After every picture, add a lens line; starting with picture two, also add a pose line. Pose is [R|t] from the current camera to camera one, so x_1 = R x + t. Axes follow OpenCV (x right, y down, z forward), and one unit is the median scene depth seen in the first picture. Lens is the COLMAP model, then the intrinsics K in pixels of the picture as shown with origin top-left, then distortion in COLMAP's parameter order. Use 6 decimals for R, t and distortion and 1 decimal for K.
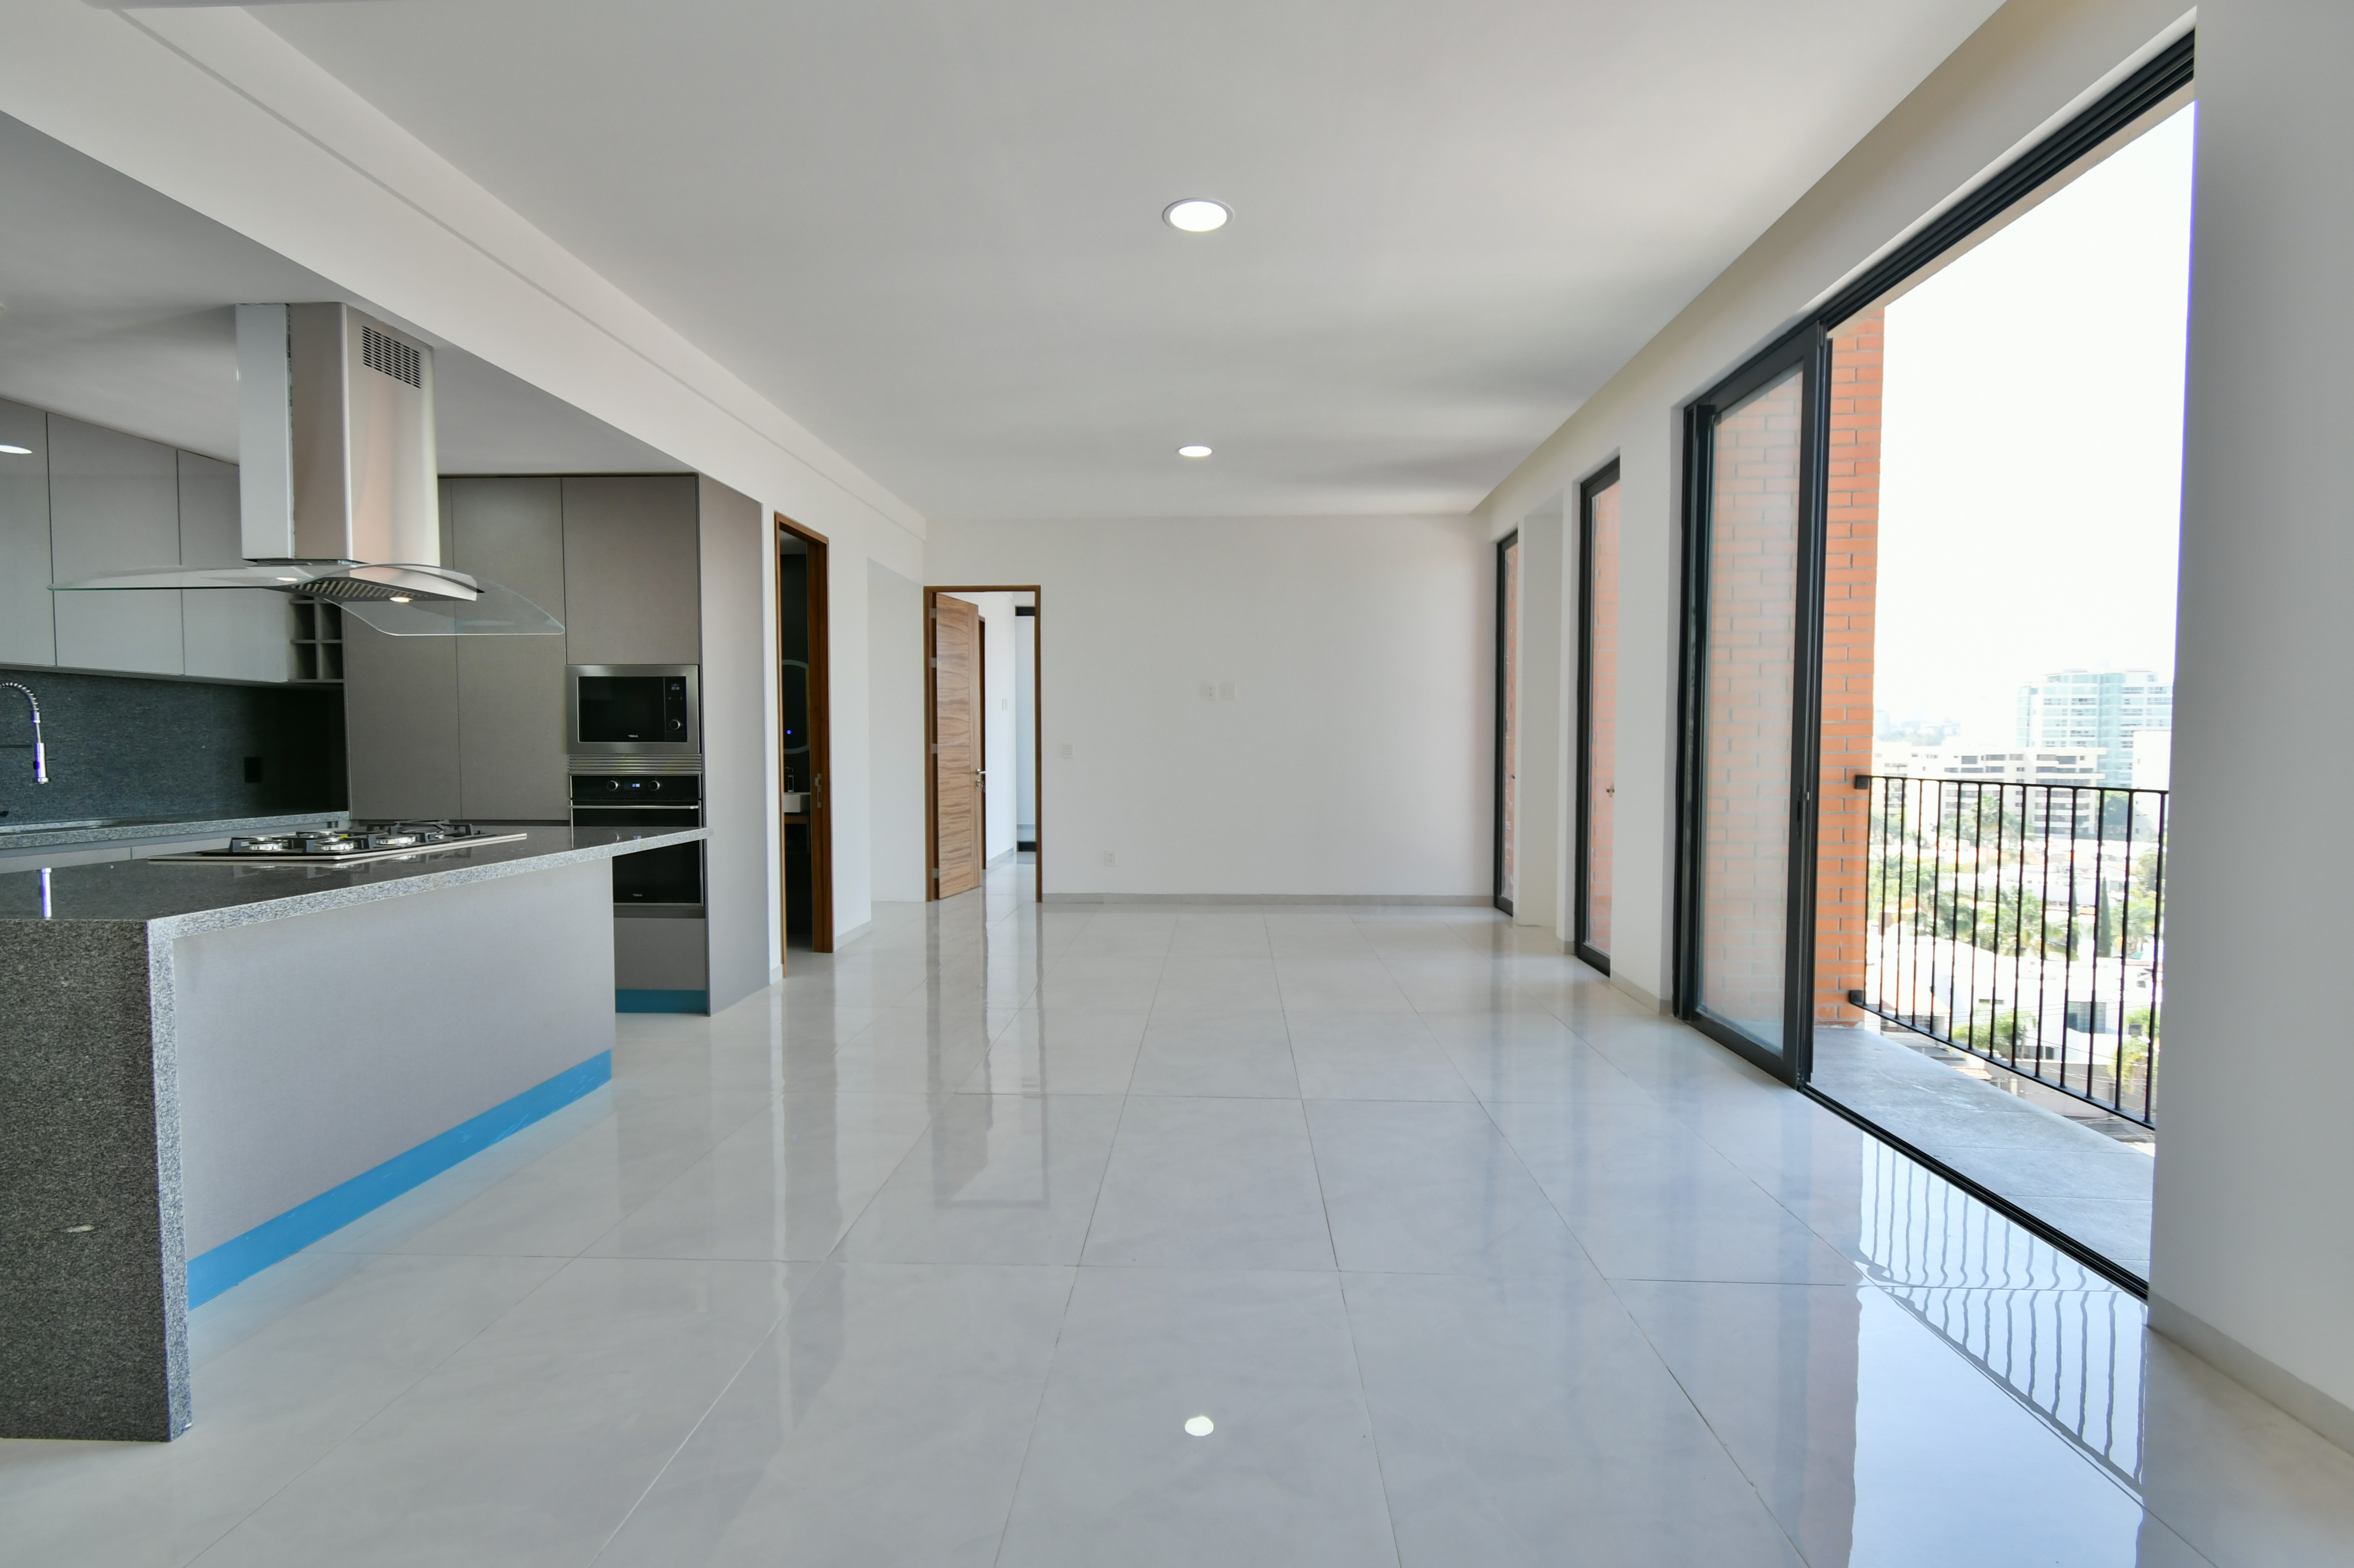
lens RADIAL K [[1066.7, 0, 1191.5], [0, 1066.7, 788.4], [0, 0, 1]] dist [-0.000555, -0.001161]
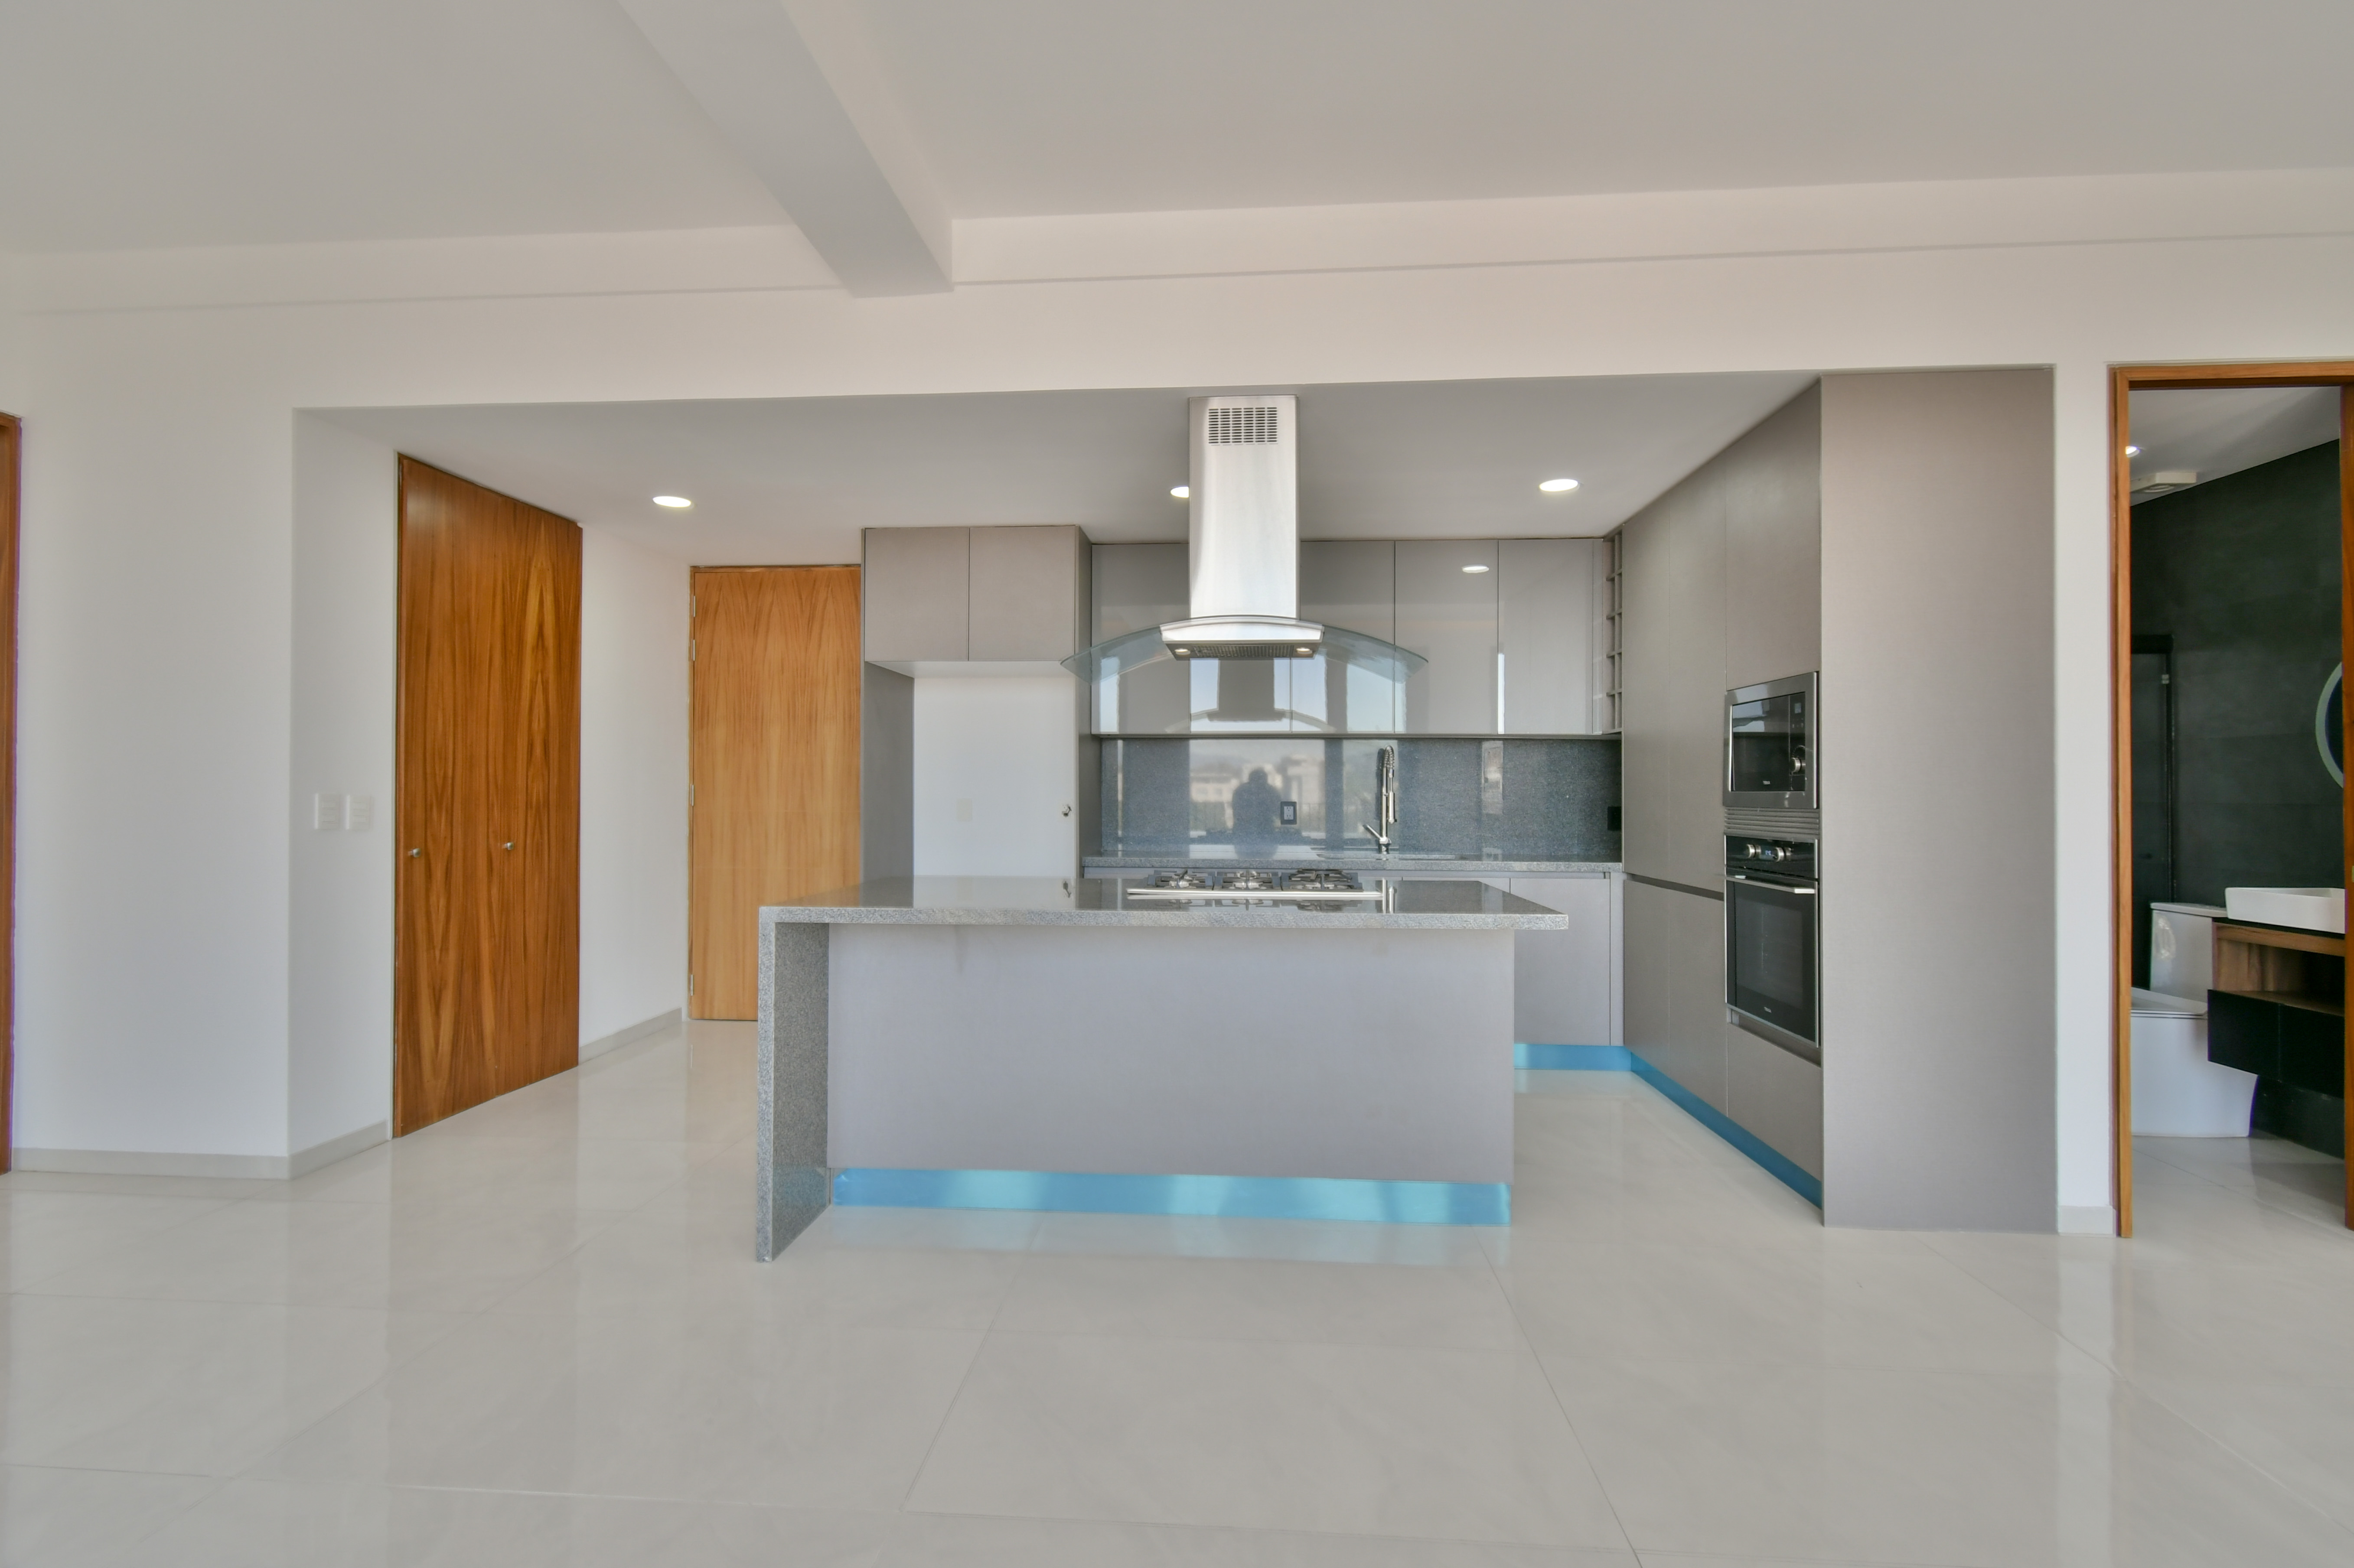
lens RADIAL K [[1026.5, 0, 1192.1], [0, 1026.5, 788.9], [0, 0, 1]] dist [-0.000026, 0.000152]
pose [[-0.032484, -0.006212, -0.999453, 0.171097], [-0.046970, 0.998885, -0.004682, -0.024220], [0.998368, 0.046792, -0.032739, 0.647159]]
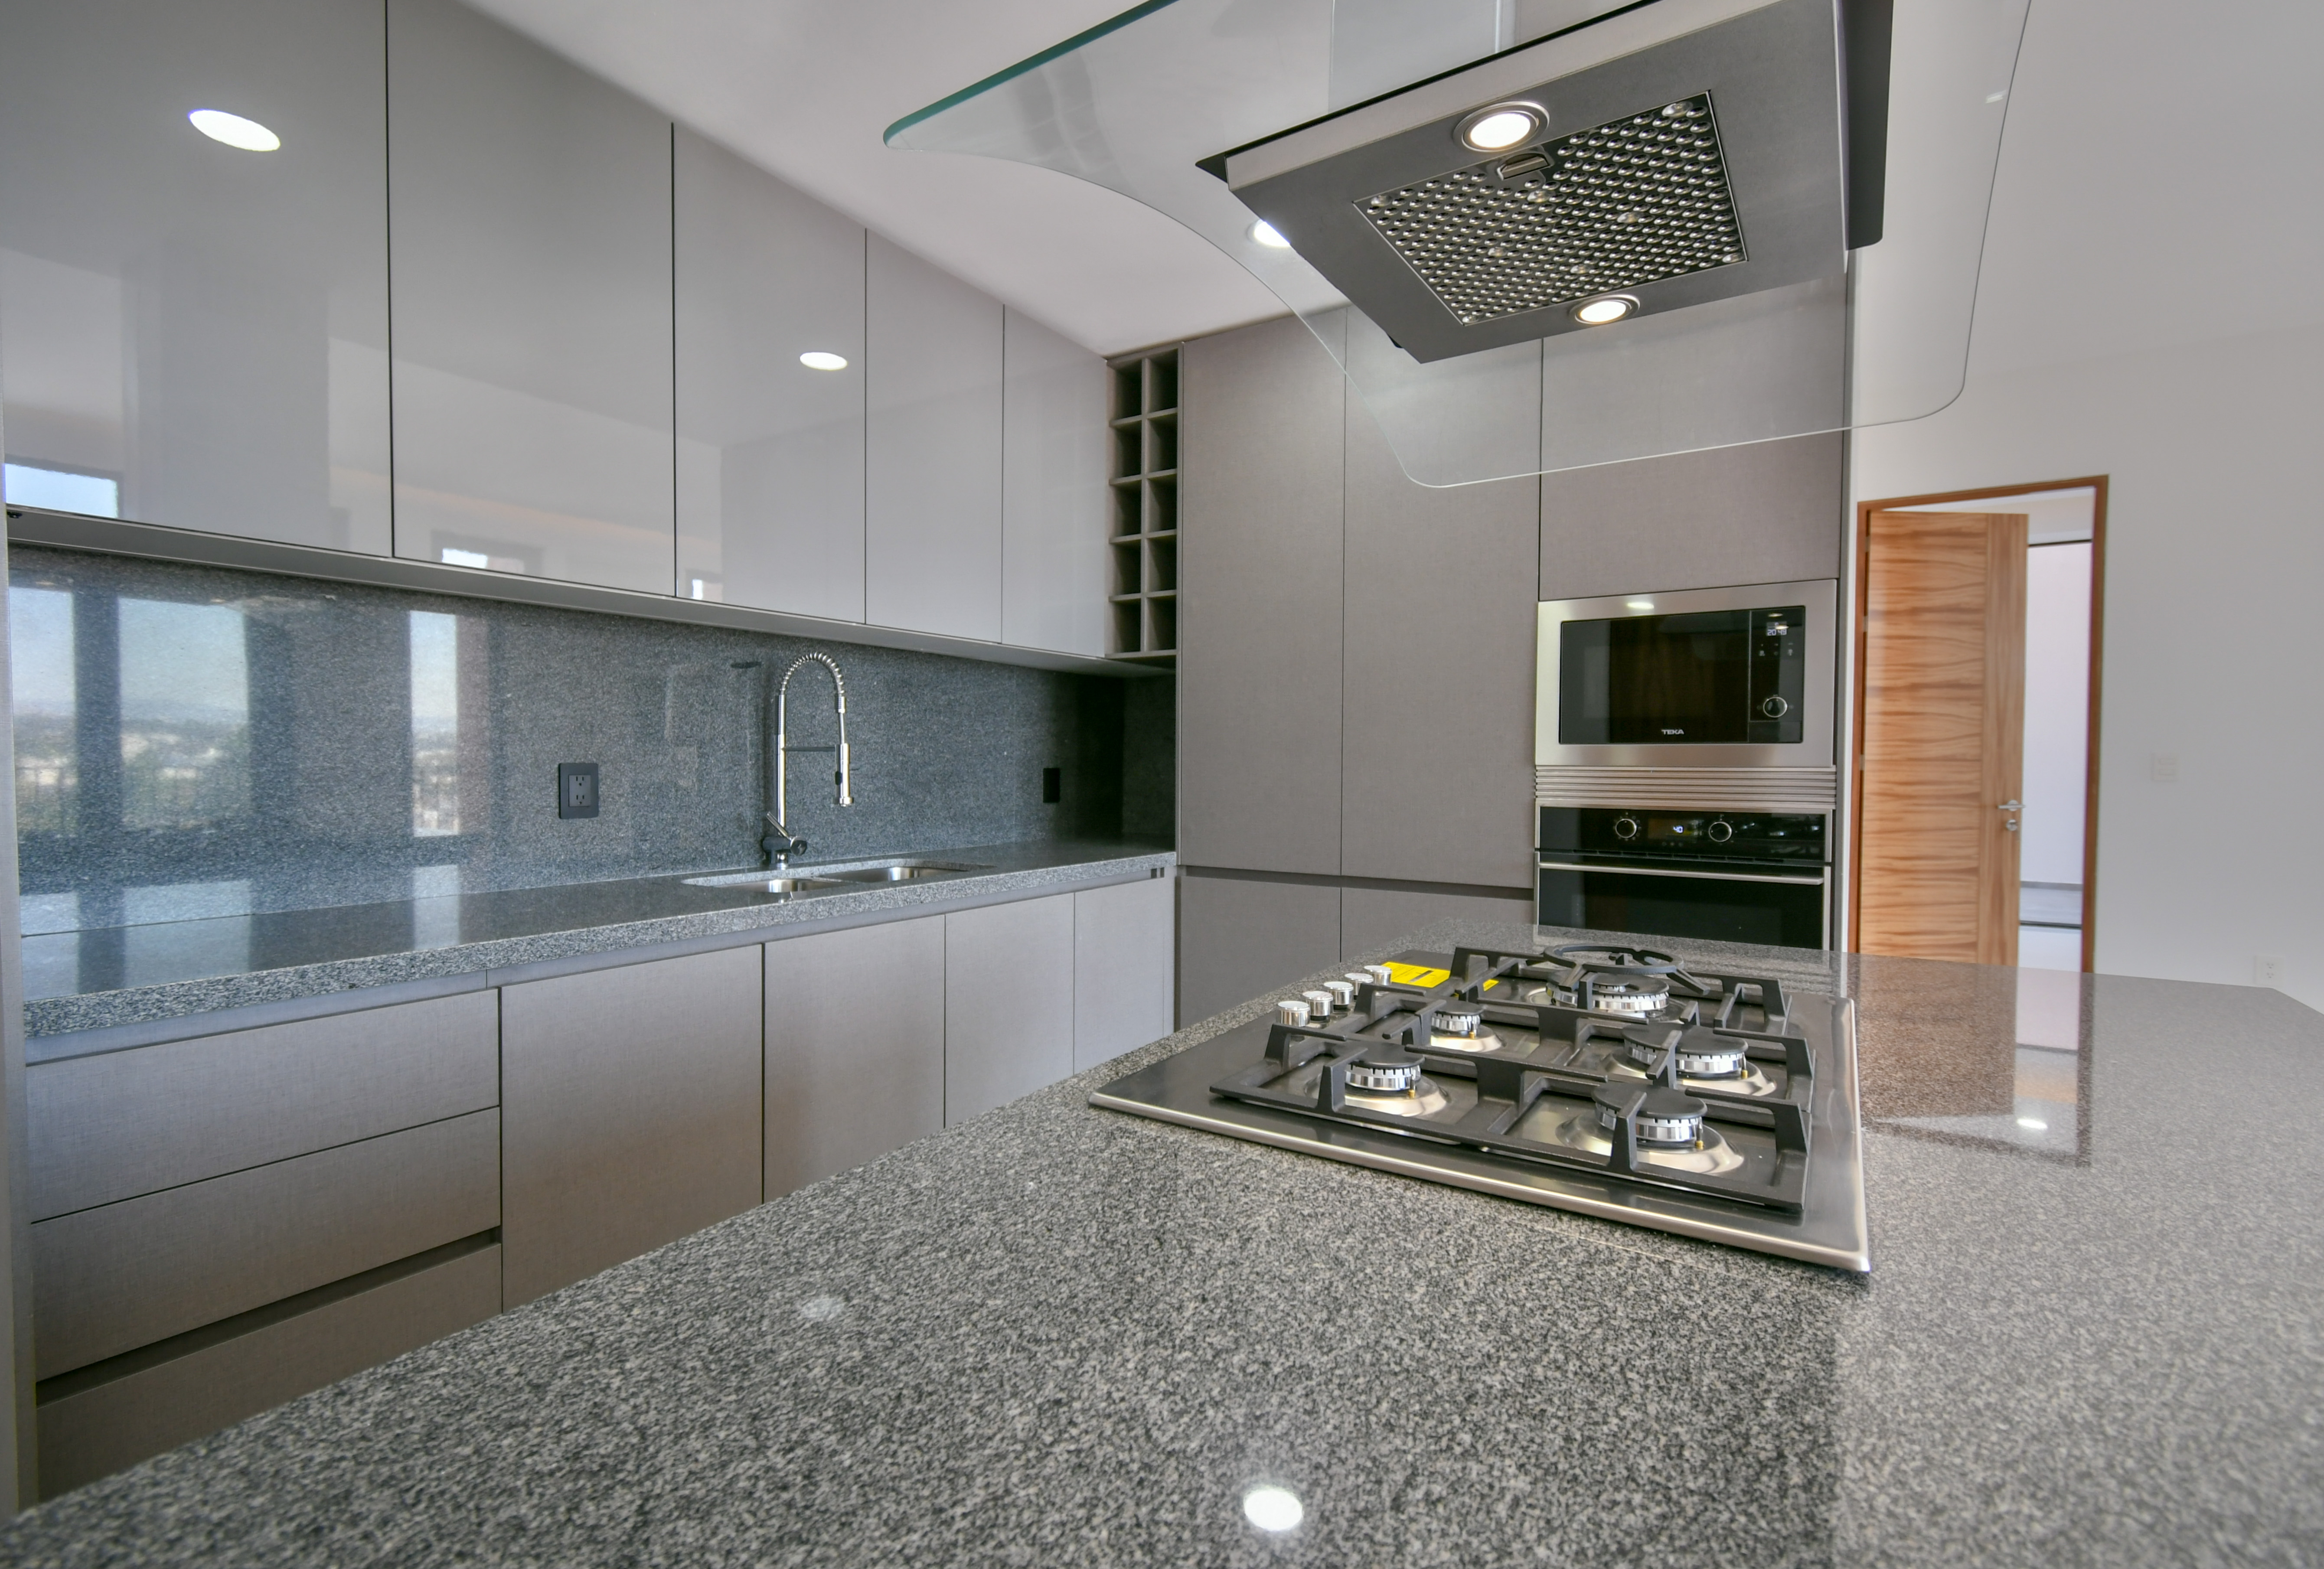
lens RADIAL K [[1071.6, 0, 1149.1], [0, 1071.6, 776.2], [0, 0, 1]] dist [0.000491, 0.000089]
pose [[0.854082, 0.012347, -0.519993, -0.474217], [-0.025793, 0.999494, -0.018632, -0.012578], [0.519499, 0.029325, 0.853968, 0.438715]]
